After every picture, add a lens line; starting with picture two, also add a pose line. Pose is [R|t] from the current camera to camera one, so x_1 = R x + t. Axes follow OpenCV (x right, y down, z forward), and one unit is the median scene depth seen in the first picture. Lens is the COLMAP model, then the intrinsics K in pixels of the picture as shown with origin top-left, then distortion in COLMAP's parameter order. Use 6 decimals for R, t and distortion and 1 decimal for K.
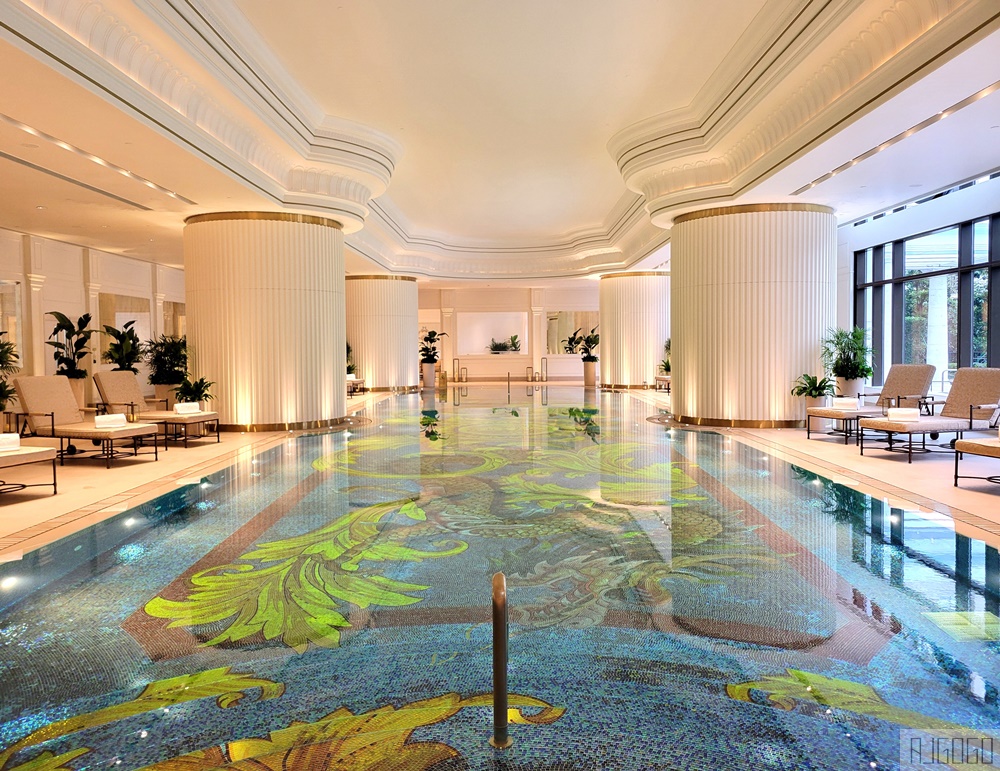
lens RADIAL K [[759.9, 0, 500.0], [0, 759.9, 385.5], [0, 0, 1]] dist [0.006554, -0.000740]
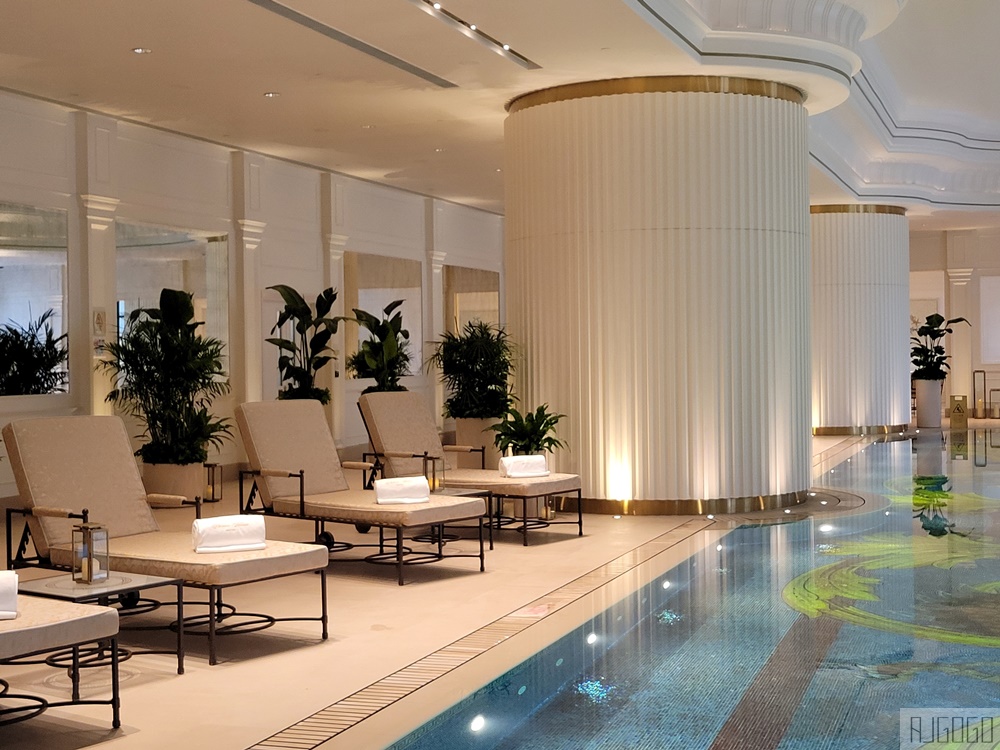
lens RADIAL K [[1414.3, 0, 500.0], [0, 1414.3, 375.0], [0, 0, 1]] dist [0.006502, -0.019820]
pose [[0.940142, 0.001206, -0.340780, -0.082015], [-0.012489, 0.999444, -0.030918, -0.000962], [0.340553, 0.033323, 0.939635, 0.084958]]
